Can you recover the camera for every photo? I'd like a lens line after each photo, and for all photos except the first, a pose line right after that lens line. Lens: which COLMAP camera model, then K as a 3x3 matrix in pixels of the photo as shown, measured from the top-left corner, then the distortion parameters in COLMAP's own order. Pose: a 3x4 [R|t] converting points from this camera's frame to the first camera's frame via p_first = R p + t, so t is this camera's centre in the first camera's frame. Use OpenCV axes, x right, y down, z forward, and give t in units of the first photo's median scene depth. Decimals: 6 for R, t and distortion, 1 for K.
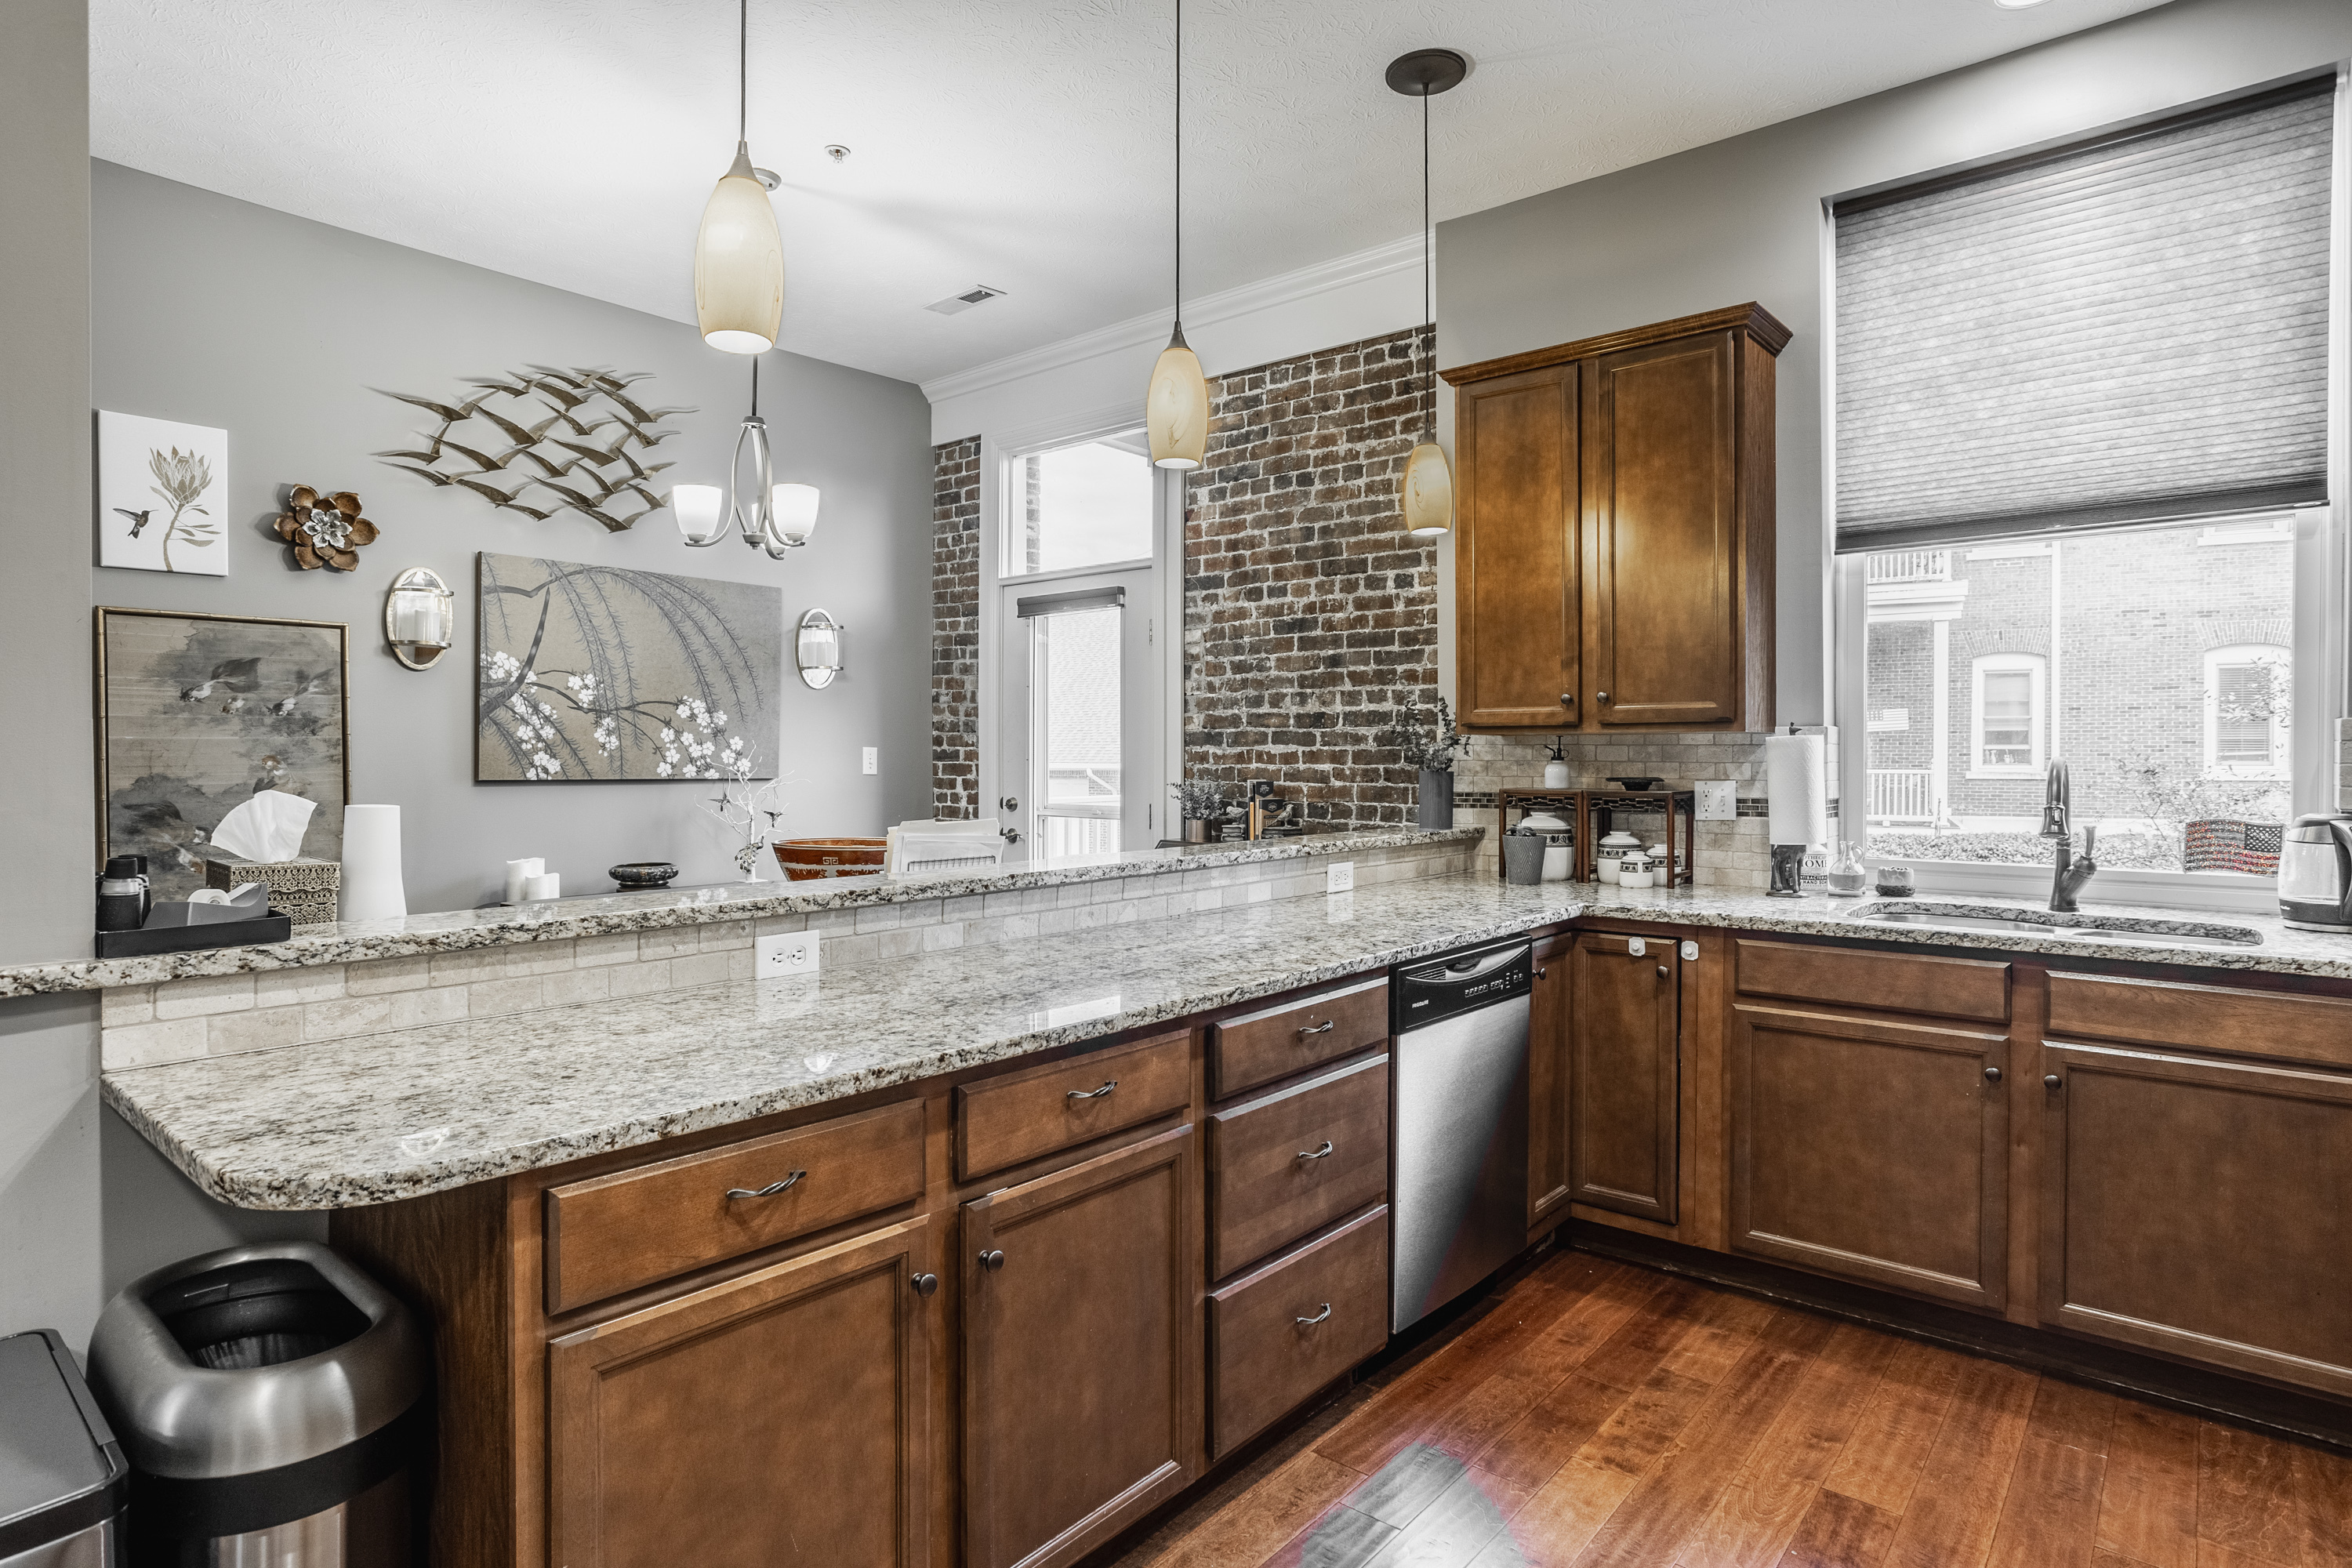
lens RADIAL K [[1288.1, 0, 1174.8], [0, 1288.1, 760.5], [0, 0, 1]] dist [-0.003378, 0.010997]
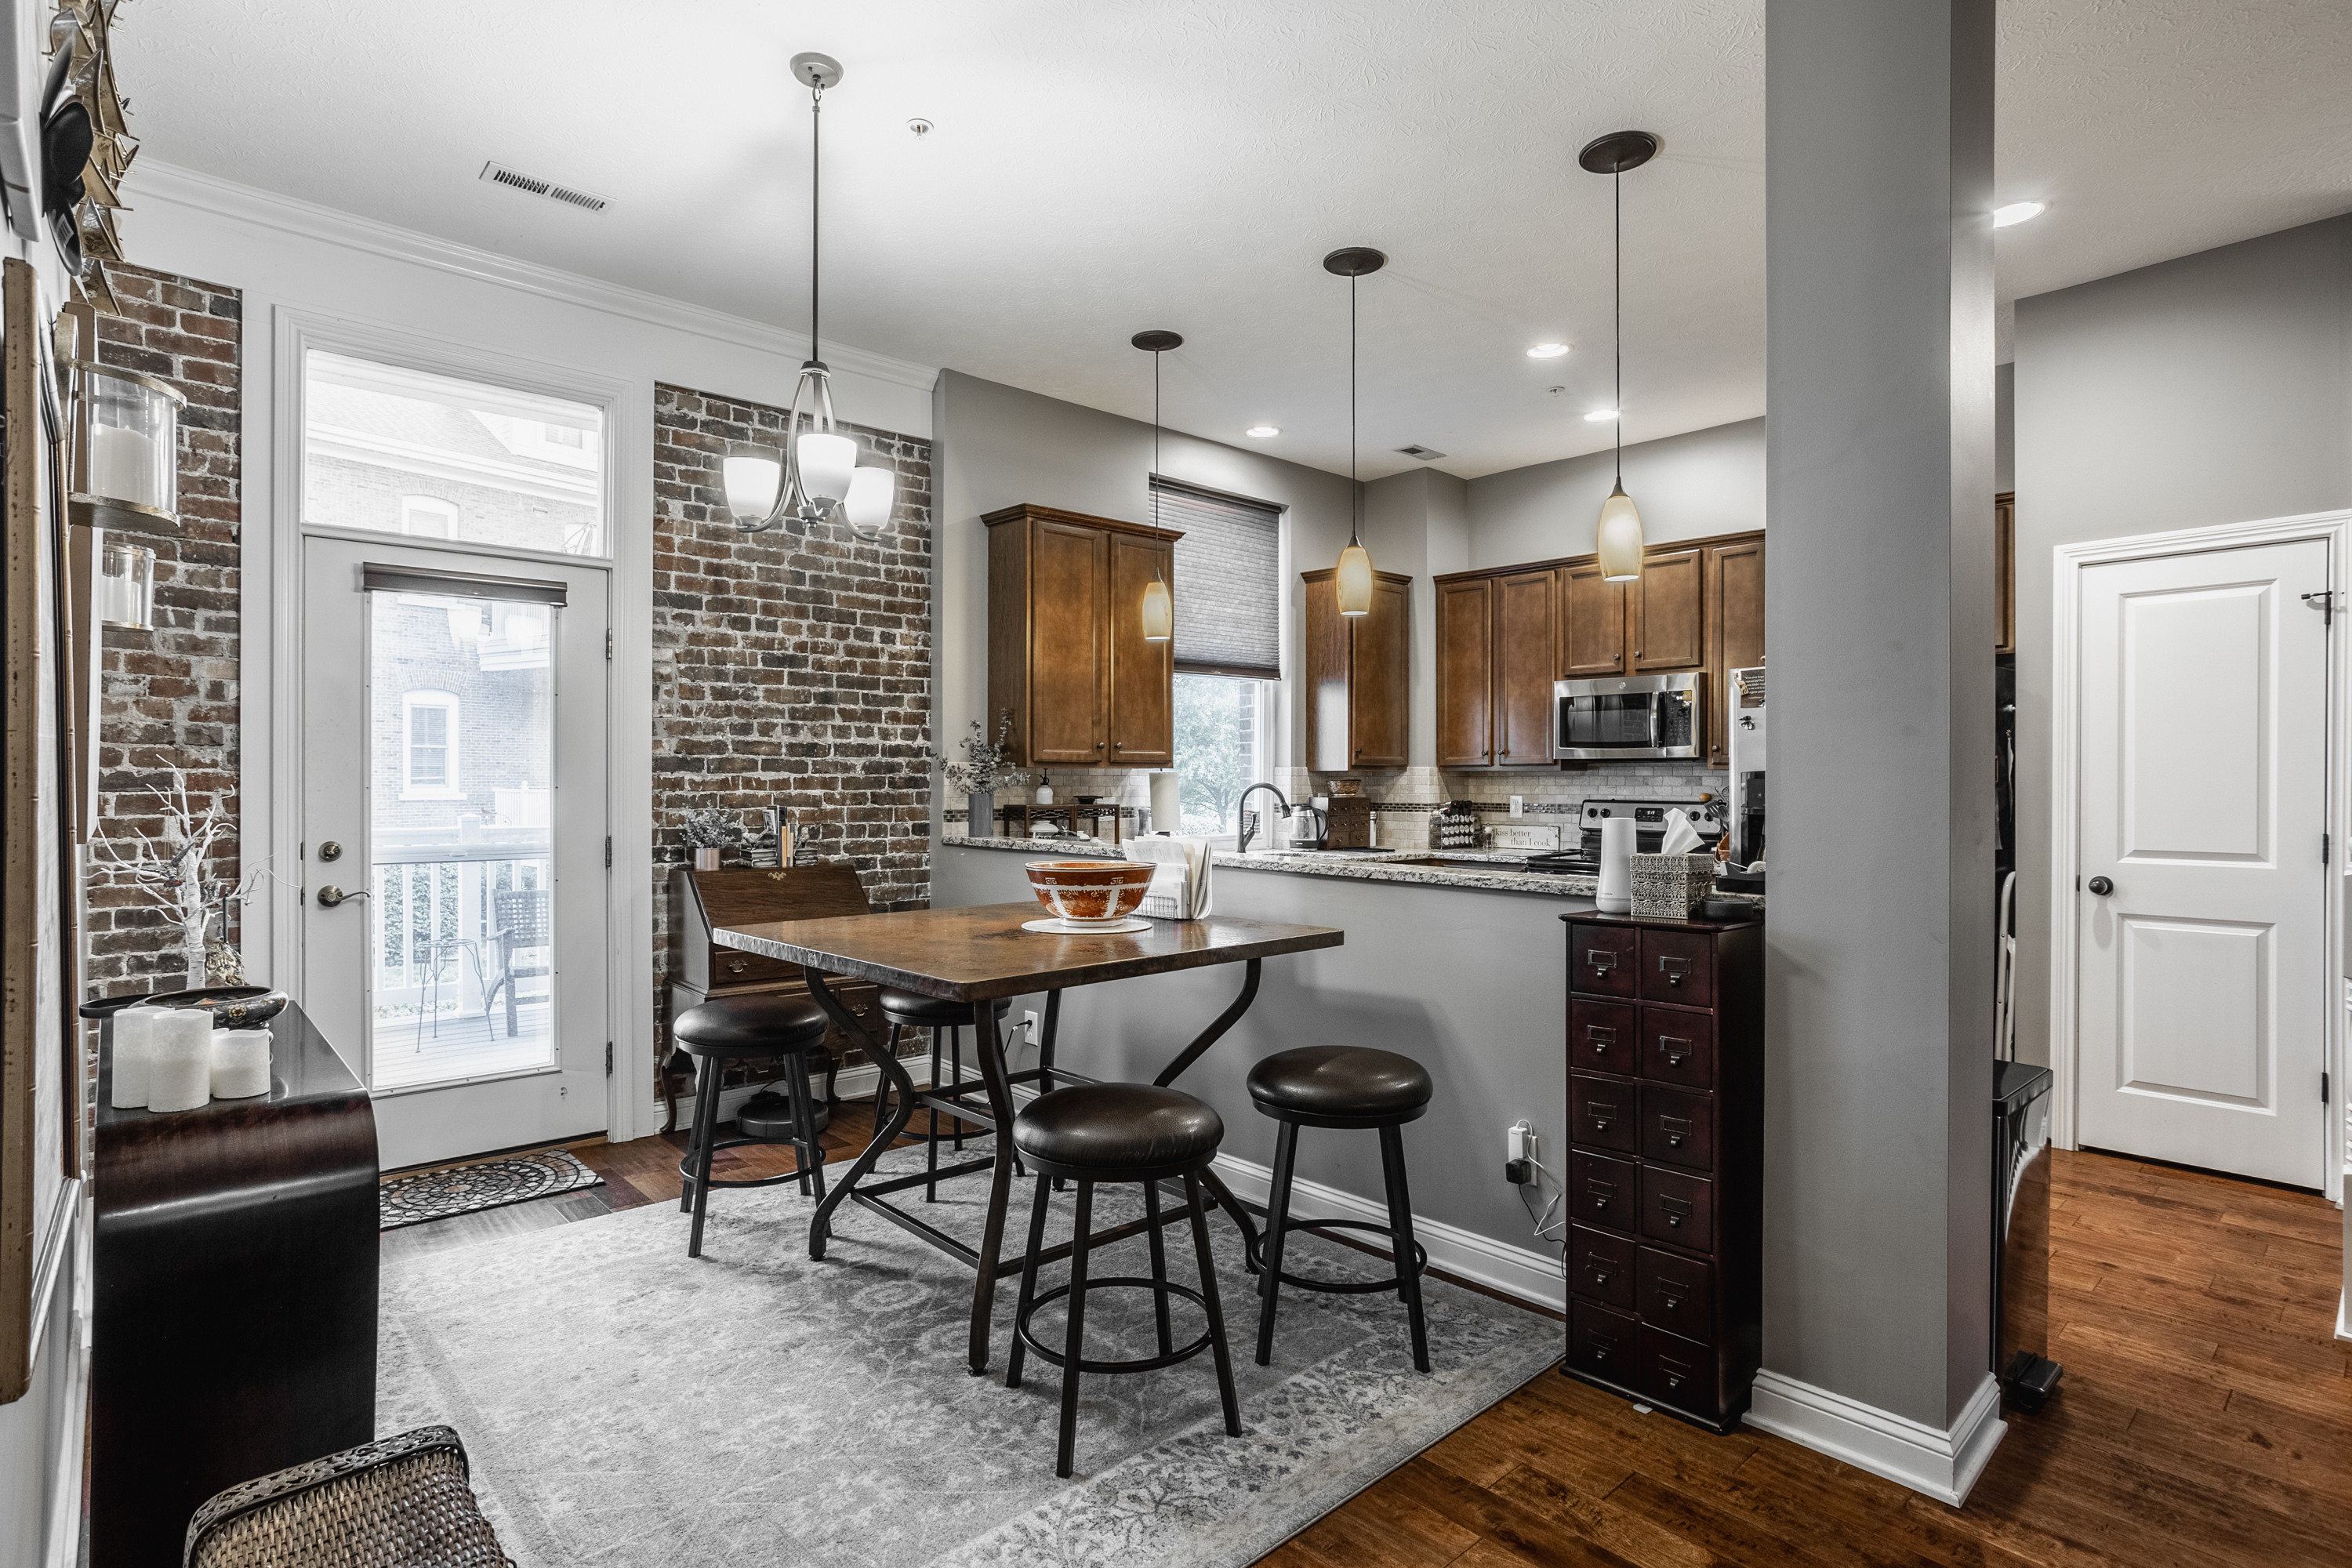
lens RADIAL K [[1174.5, 0, 1226.0], [0, 1174.5, 797.5], [0, 0, 1]] dist [-0.003287, 0.008140]
pose [[0.115814, -0.014254, 0.993169, -0.992167], [0.002499, 0.999898, 0.014060, -0.004529], [-0.993268, 0.000854, 0.115838, 0.622151]]
